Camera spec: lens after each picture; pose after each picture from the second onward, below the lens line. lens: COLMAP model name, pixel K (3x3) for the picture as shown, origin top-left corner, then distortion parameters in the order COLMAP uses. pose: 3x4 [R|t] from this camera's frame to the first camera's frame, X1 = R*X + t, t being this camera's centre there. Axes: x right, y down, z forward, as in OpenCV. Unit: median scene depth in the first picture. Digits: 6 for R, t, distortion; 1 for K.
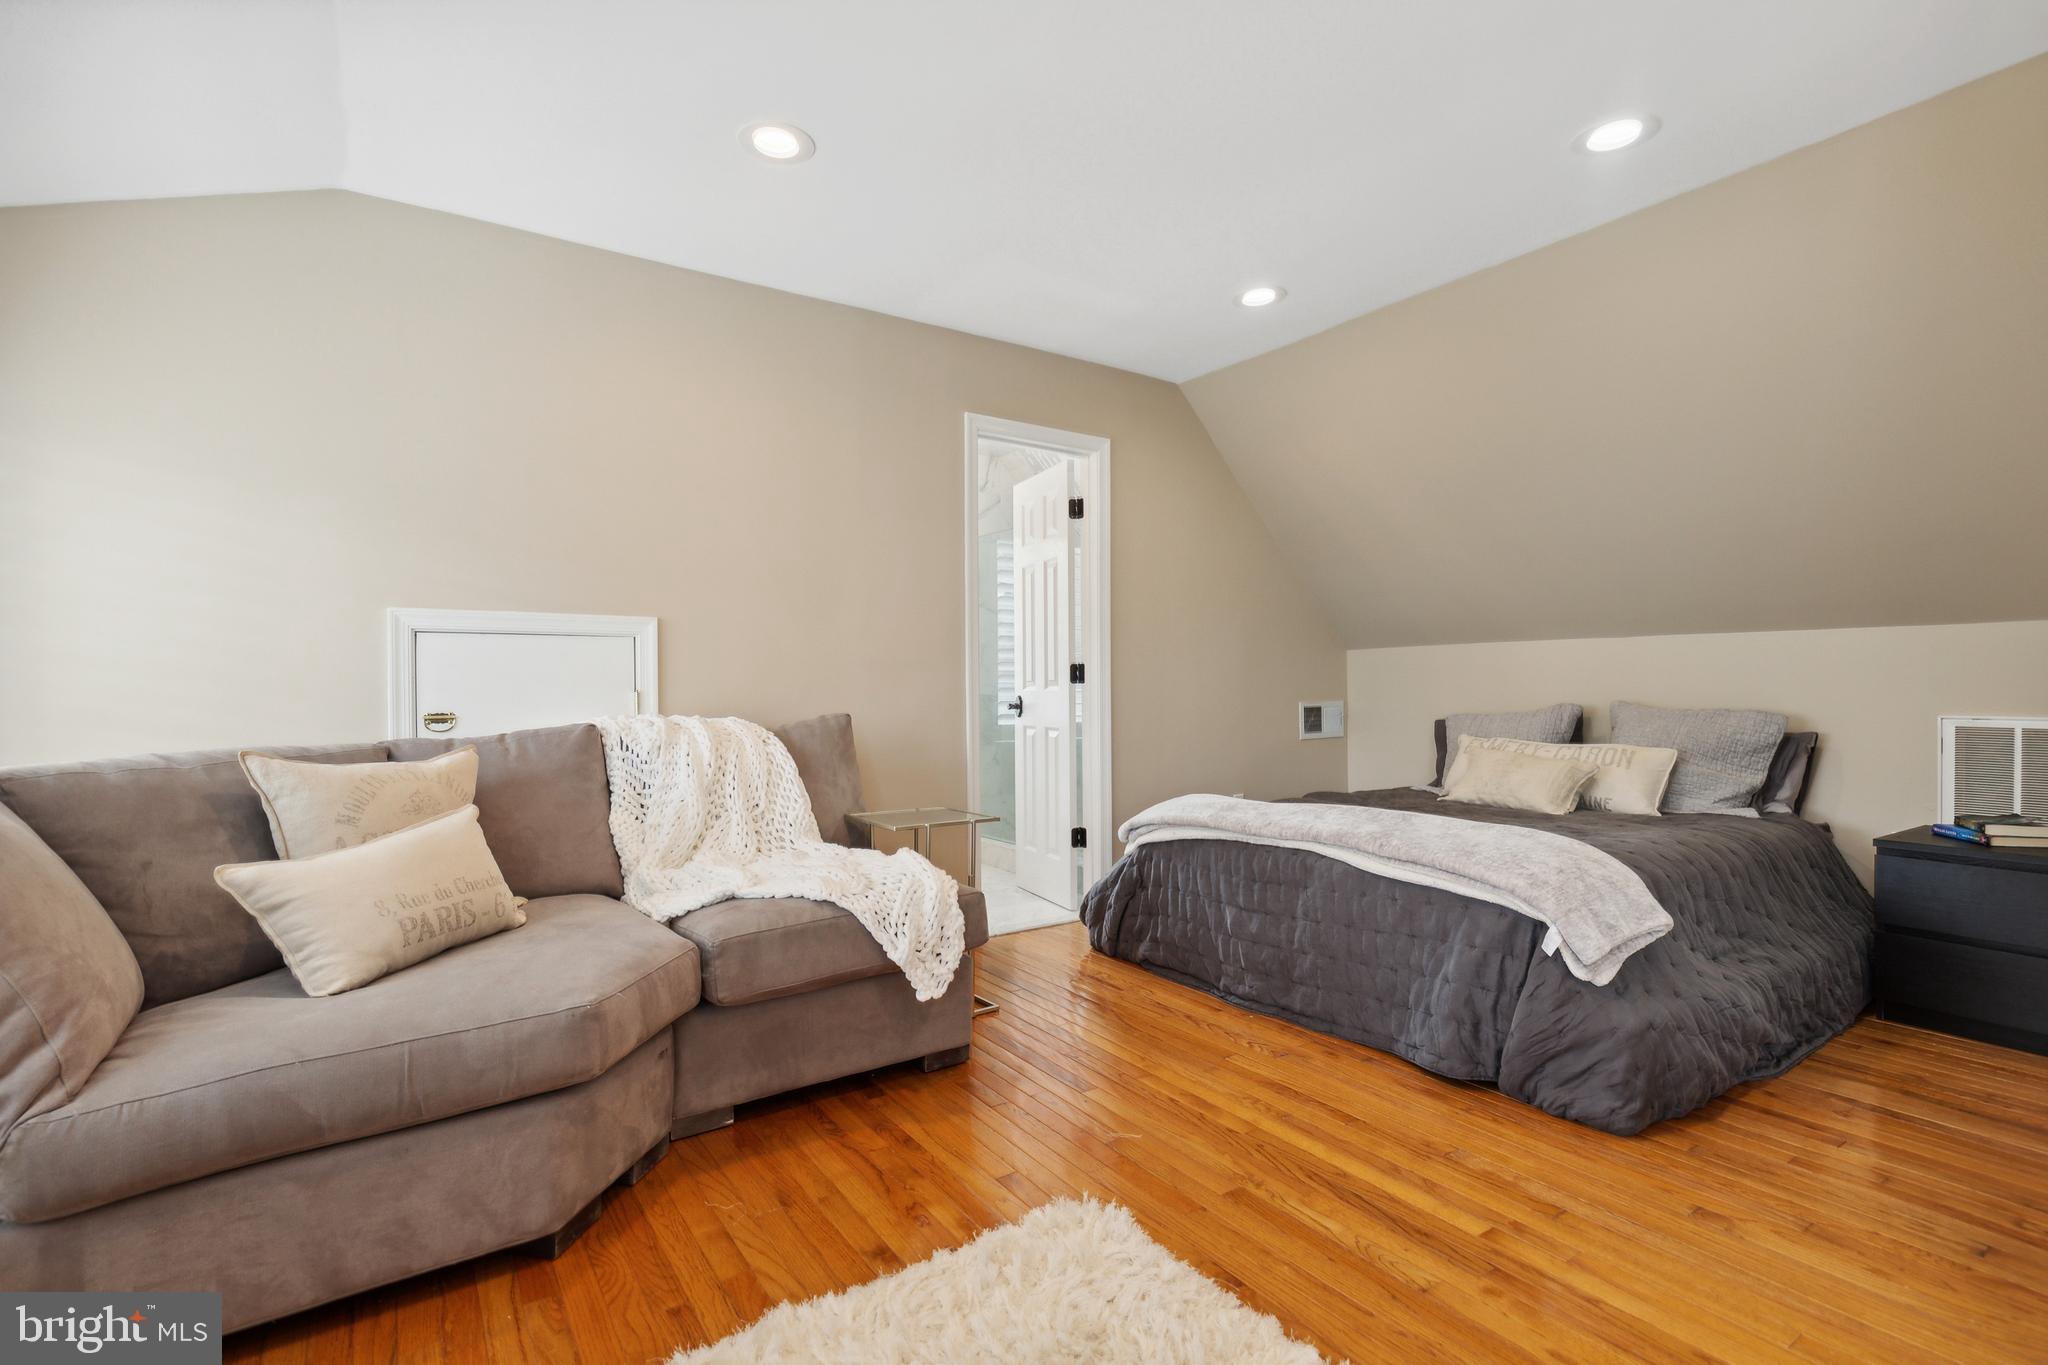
lens RADIAL K [[945.6, 0, 1026.2], [0, 945.6, 690.4], [0, 0, 1]] dist [-0.000567, -0.000423]
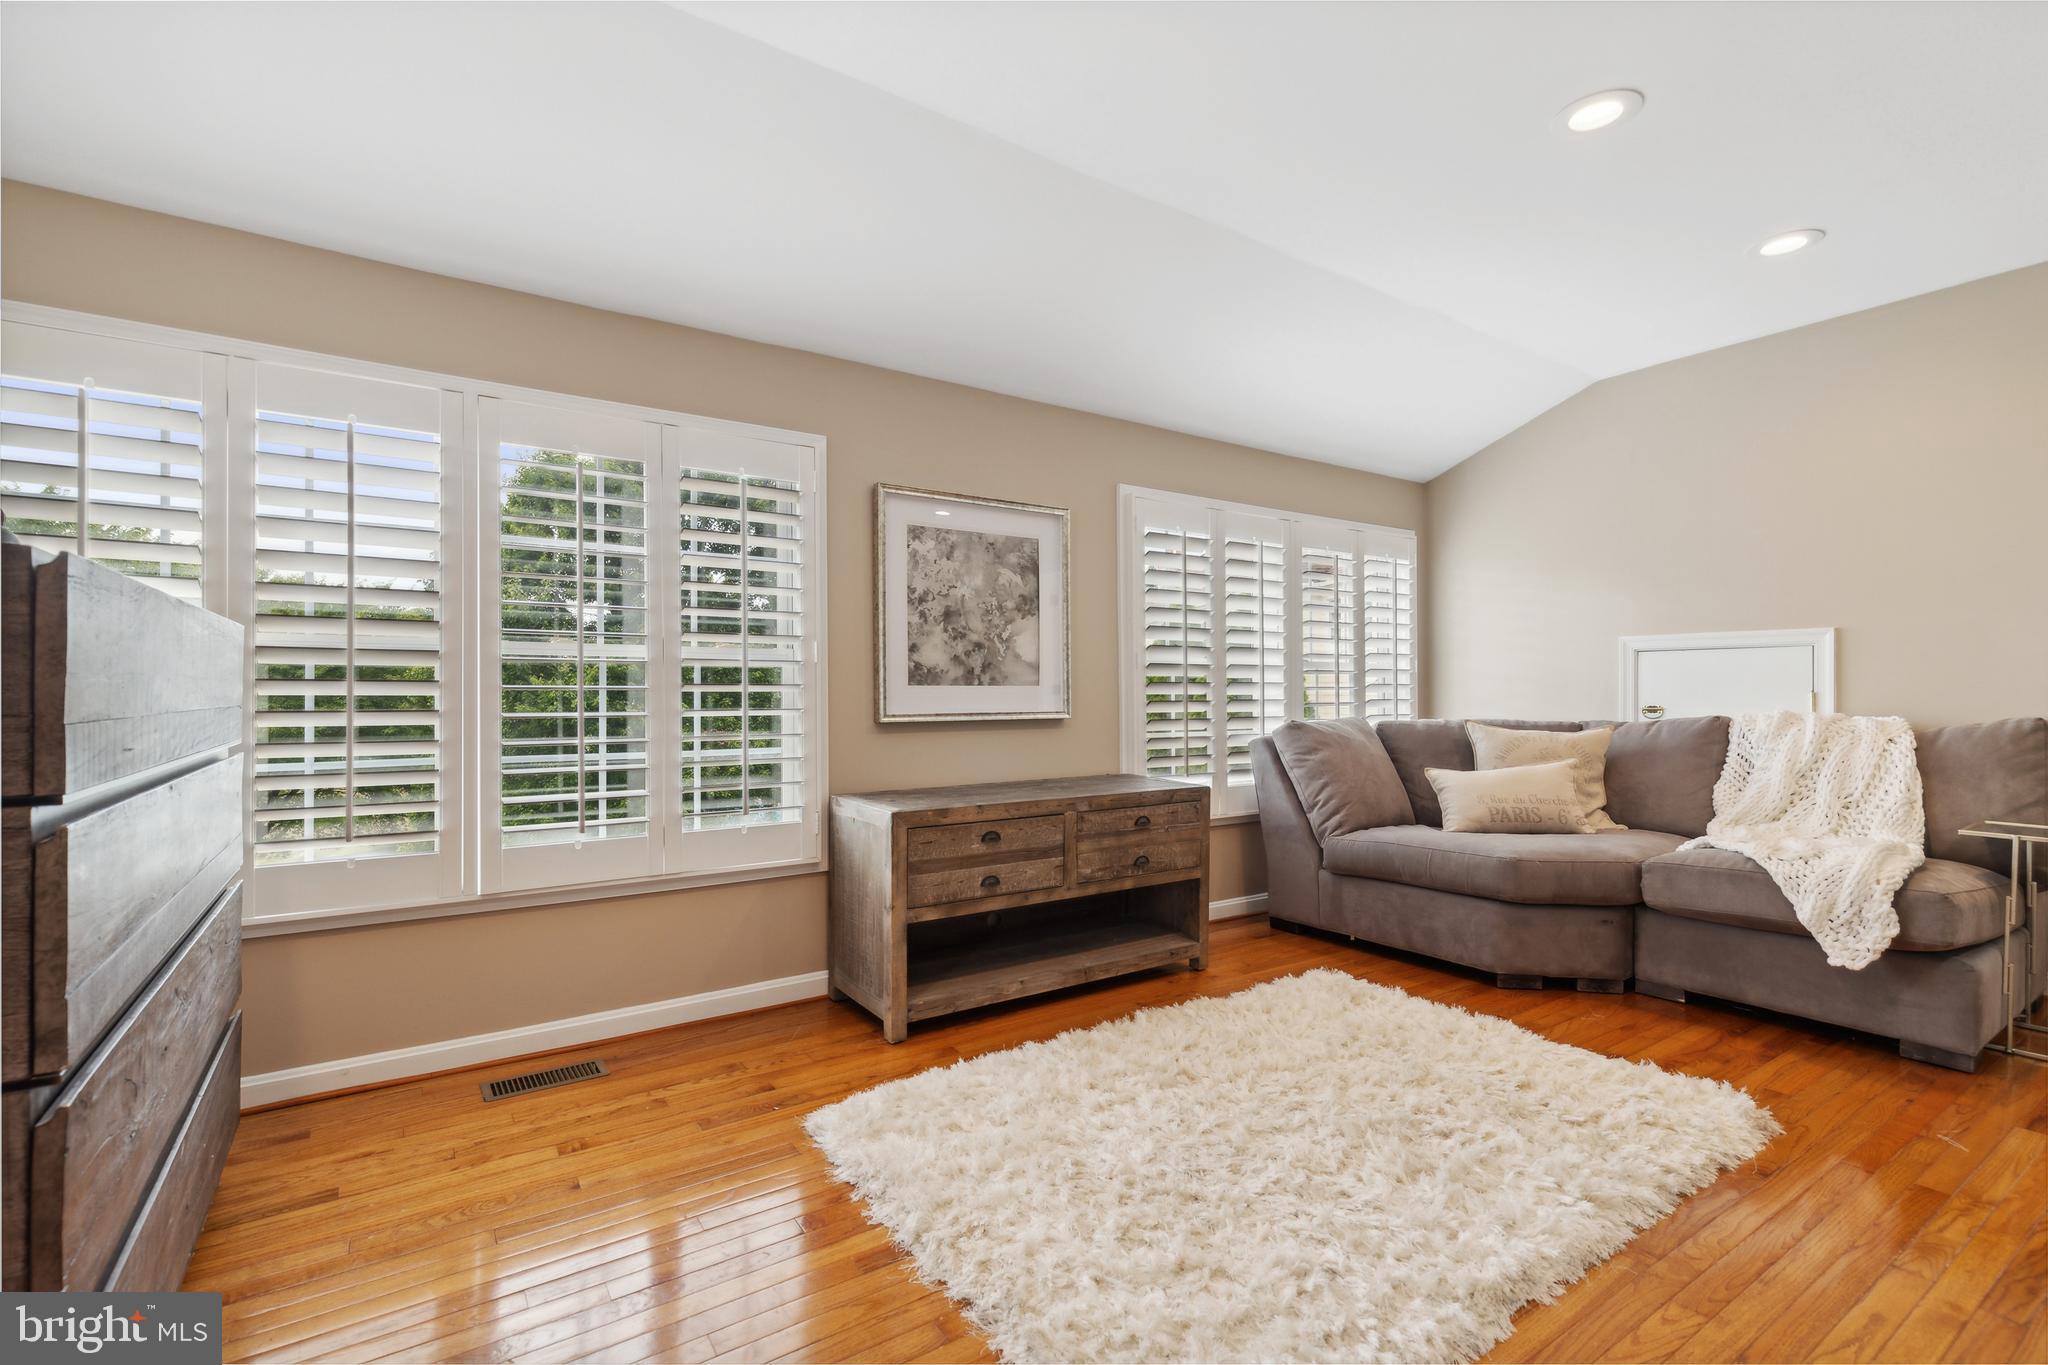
lens RADIAL K [[927.0, 0, 1022.9], [0, 927.0, 695.4], [0, 0, 1]] dist [-0.001153, -0.000067]
pose [[0.008078, 0.009875, -0.999919, 0.988504], [-0.003405, 0.999946, 0.009848, -0.003267], [0.999962, 0.003325, 0.008111, 0.015259]]
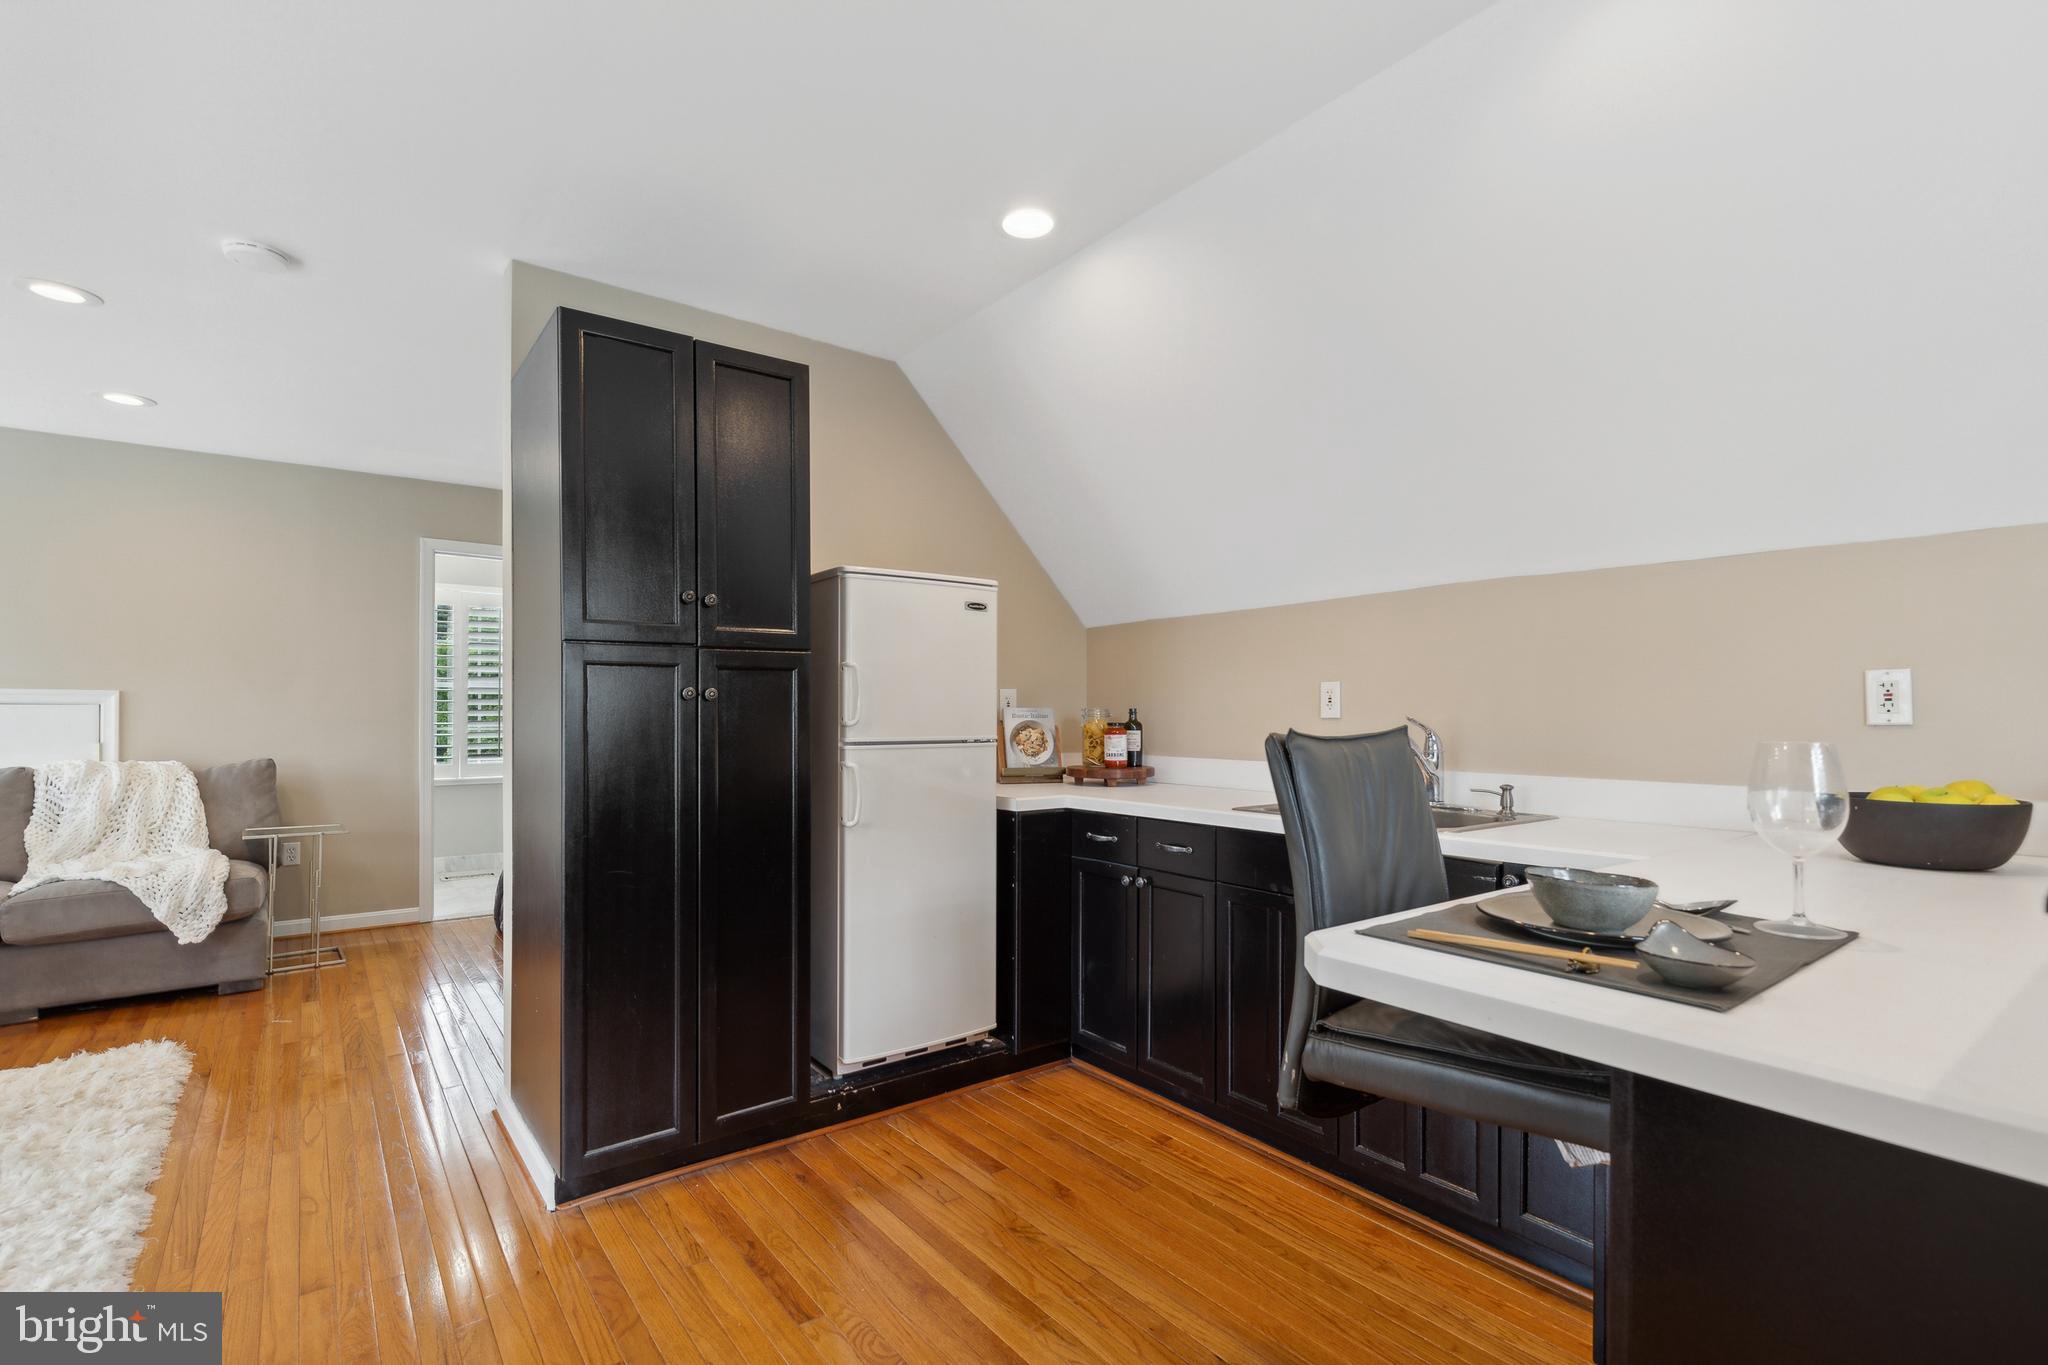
lens RADIAL K [[927.0, 0, 1022.9], [0, 927.0, 695.4], [0, 0, 1]] dist [-0.001153, -0.000067]
pose [[0.997086, 0.010627, 0.075540, 1.184159], [-0.009127, 0.999755, -0.020182, -0.074010], [-0.075736, 0.019434, 0.996939, -0.679228]]
